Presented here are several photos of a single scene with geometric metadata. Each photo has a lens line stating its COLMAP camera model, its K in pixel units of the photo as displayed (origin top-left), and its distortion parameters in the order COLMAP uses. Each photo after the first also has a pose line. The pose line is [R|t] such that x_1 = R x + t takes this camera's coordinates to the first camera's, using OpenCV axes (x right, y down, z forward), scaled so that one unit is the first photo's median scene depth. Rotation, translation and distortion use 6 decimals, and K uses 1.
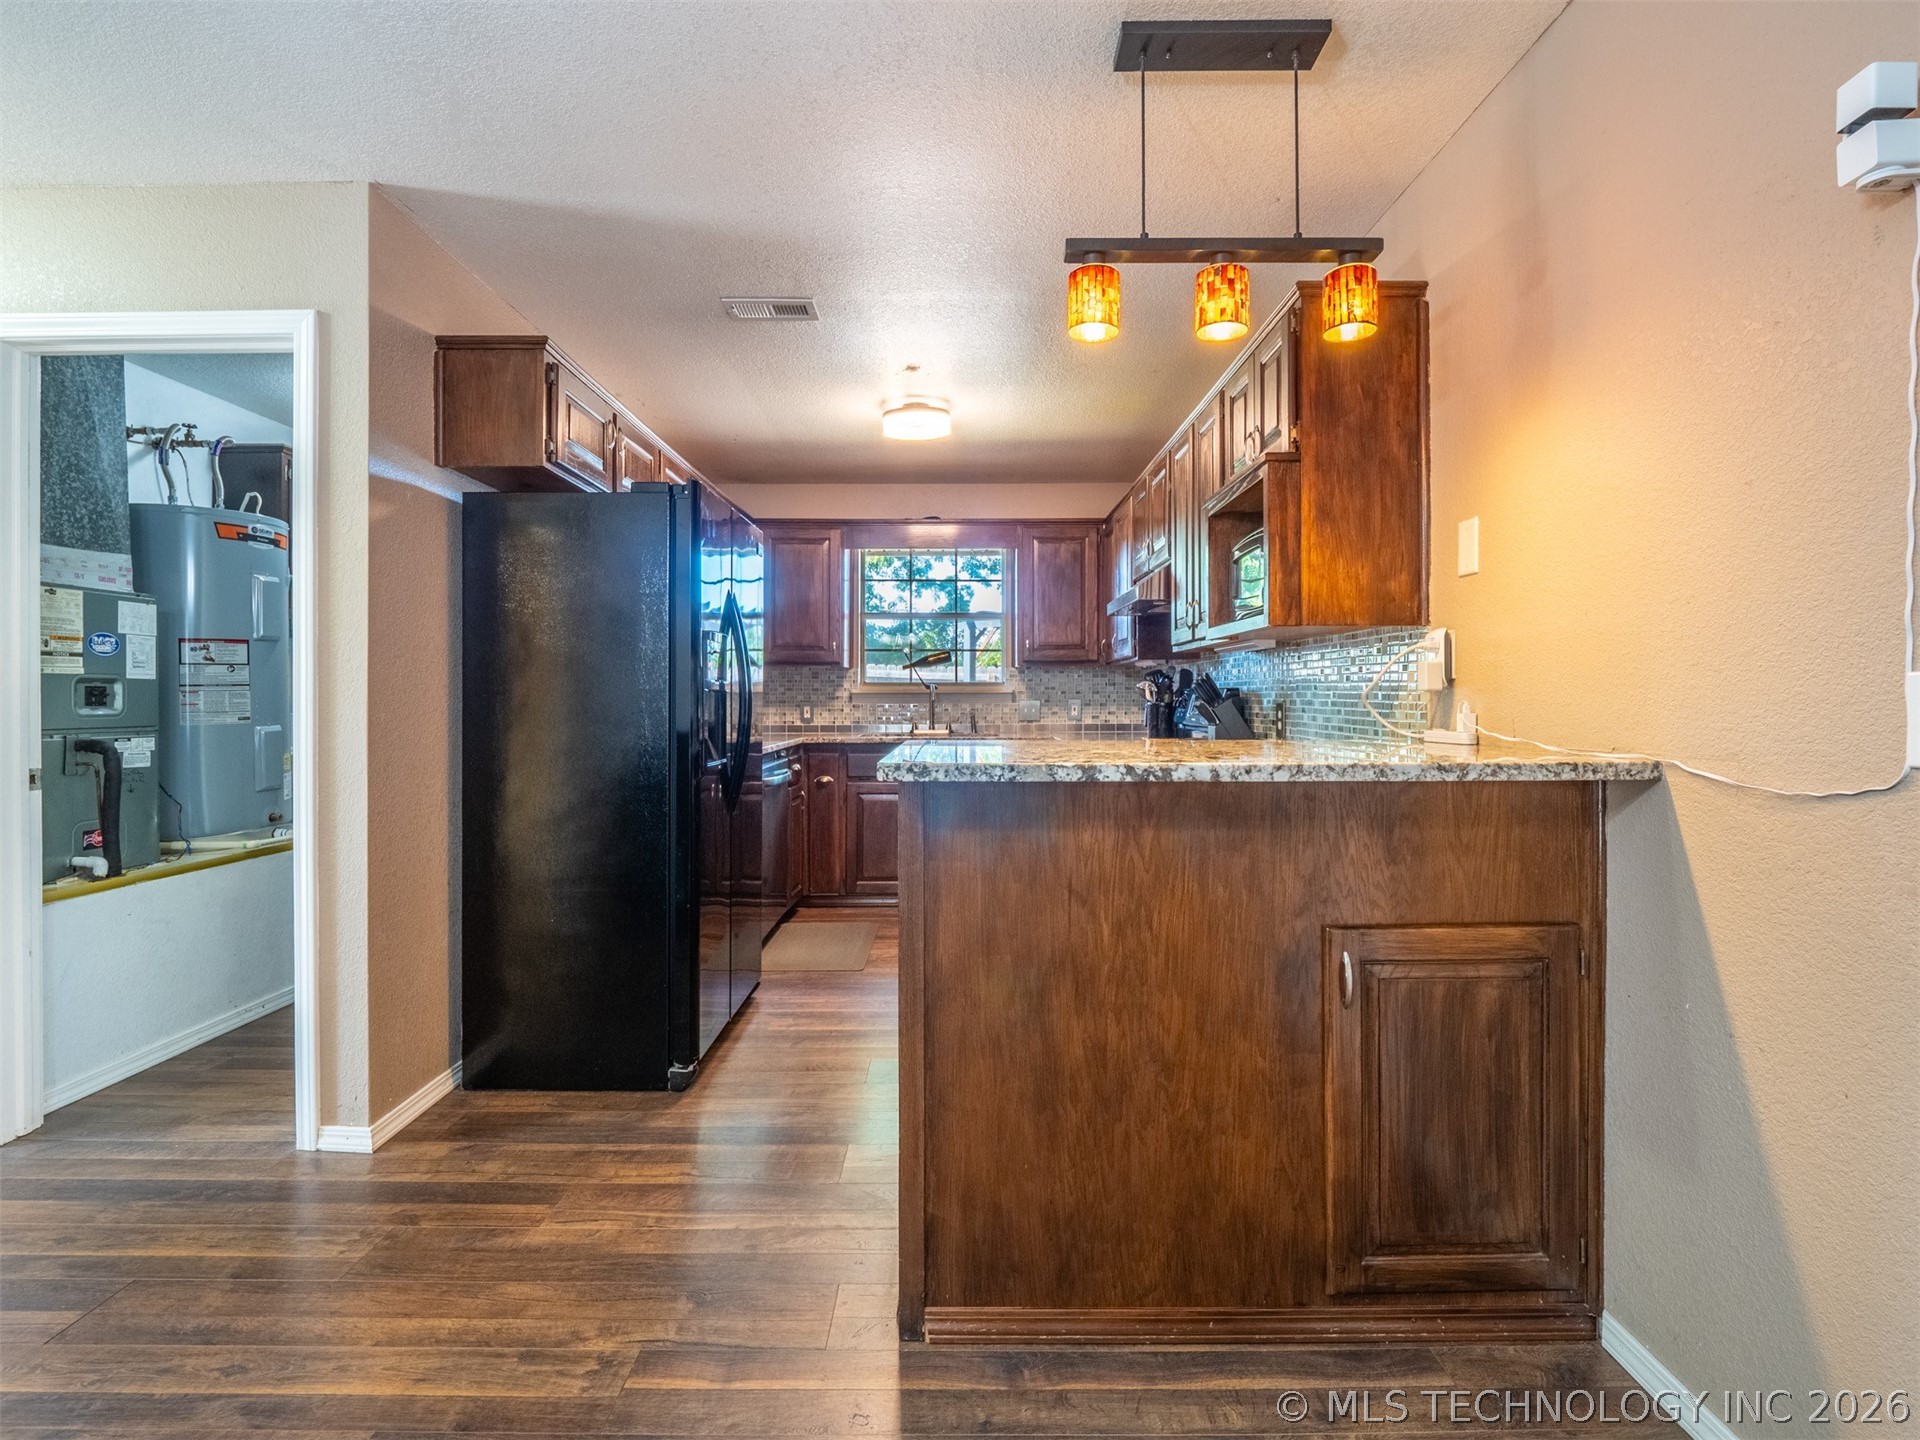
lens RADIAL K [[940.4, 0, 959.7], [0, 940.4, 692.1], [0, 0, 1]] dist [-0.004501, -0.007539]
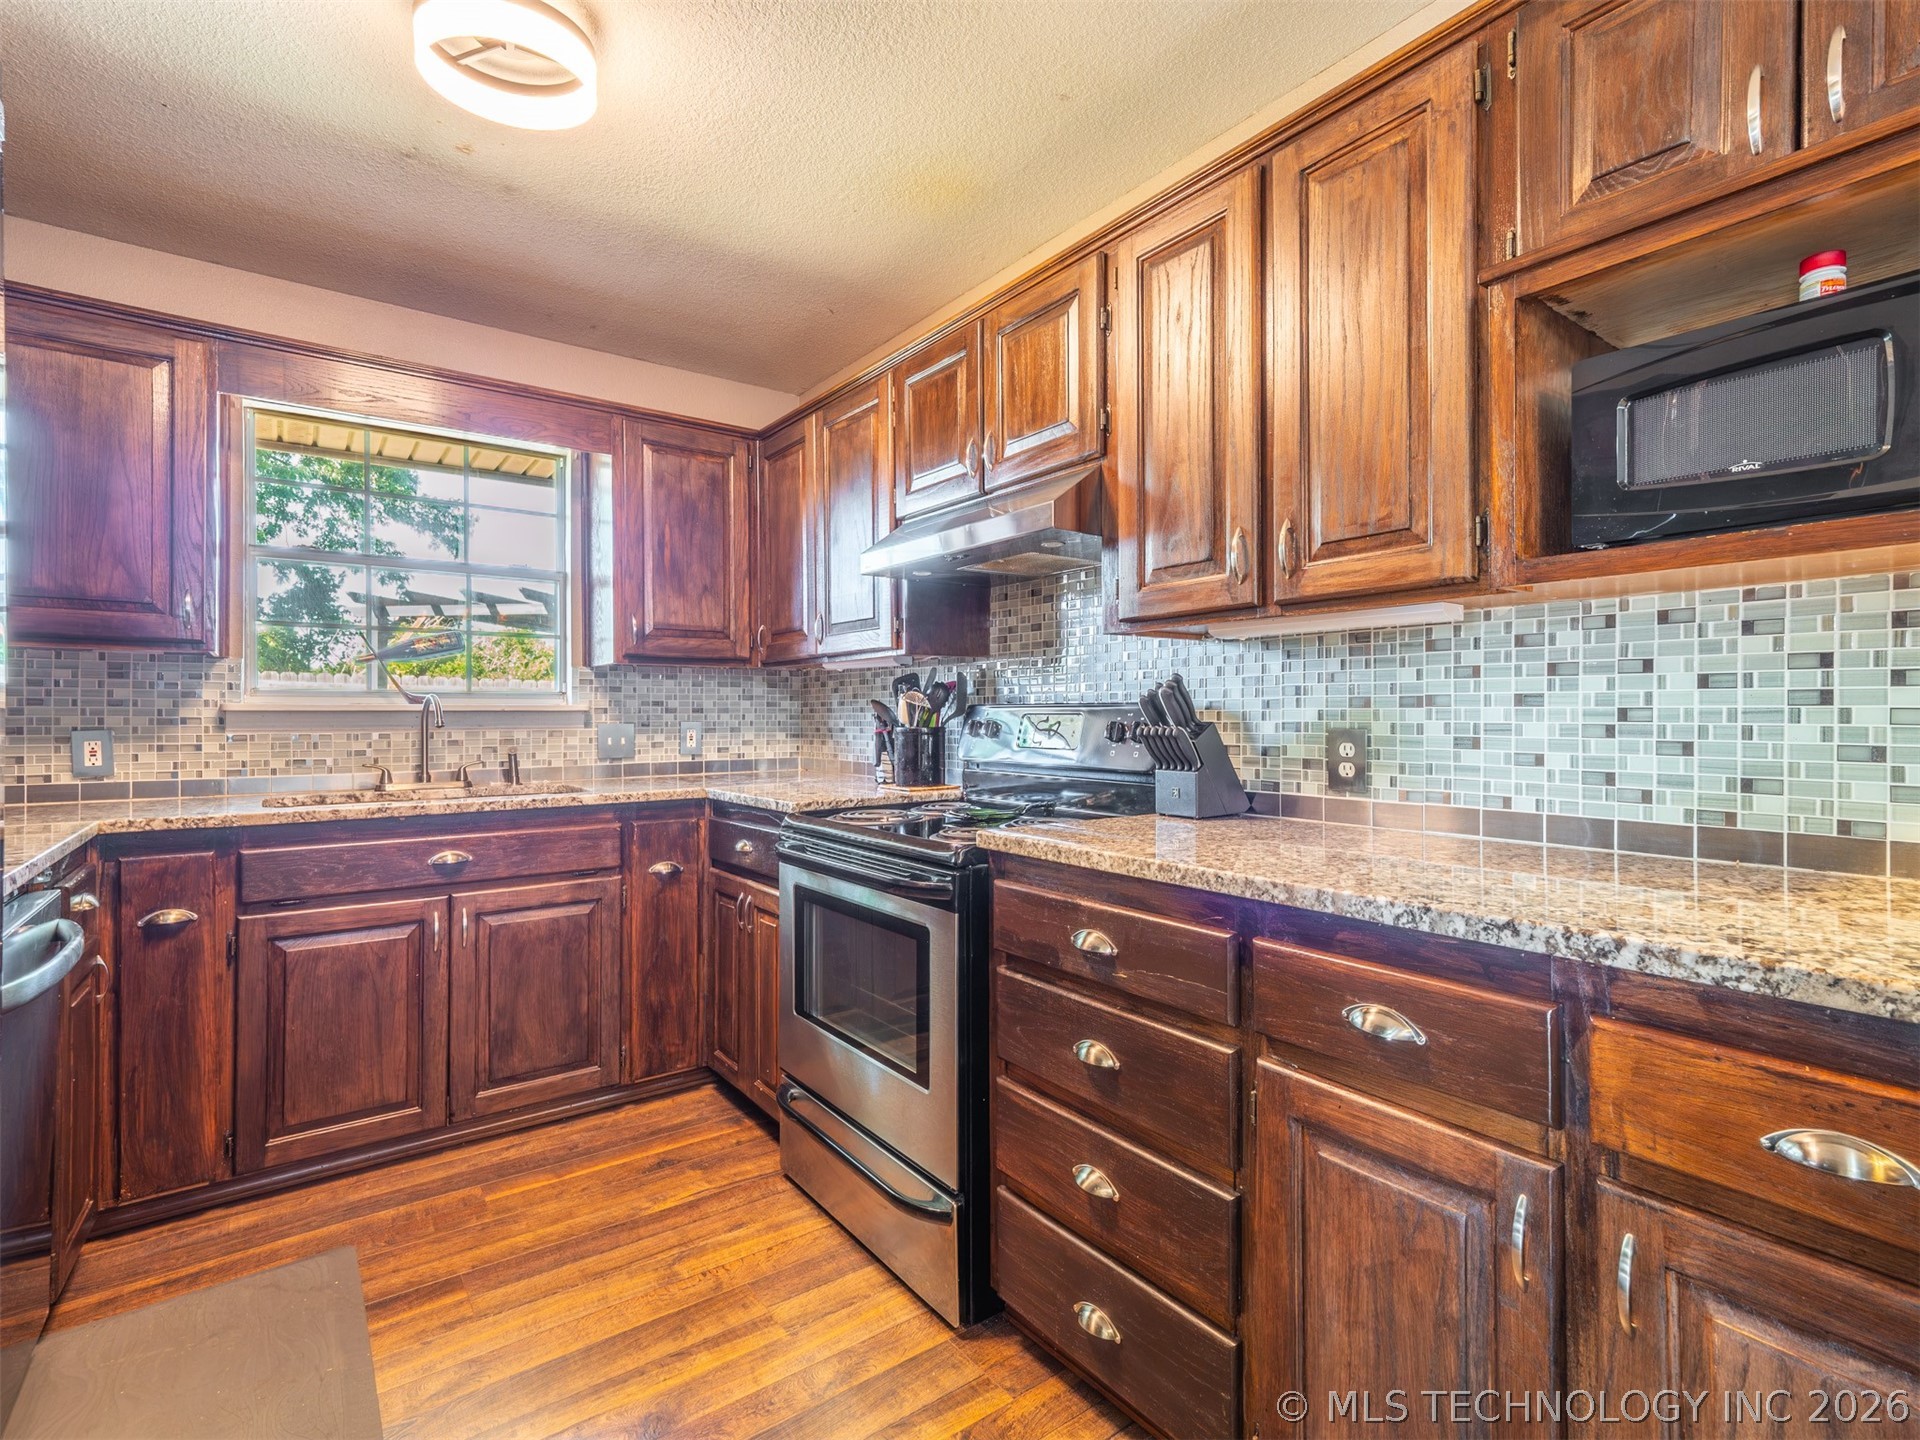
lens RADIAL K [[921.3, 0, 973.1], [0, 921.3, 712.1], [0, 0, 1]] dist [0.004119, 0.000691]
pose [[0.798634, 0.001597, 0.601814, -0.132670], [-0.004525, 0.999984, 0.003350, -0.002013], [-0.601799, -0.005399, 0.798629, 0.572918]]
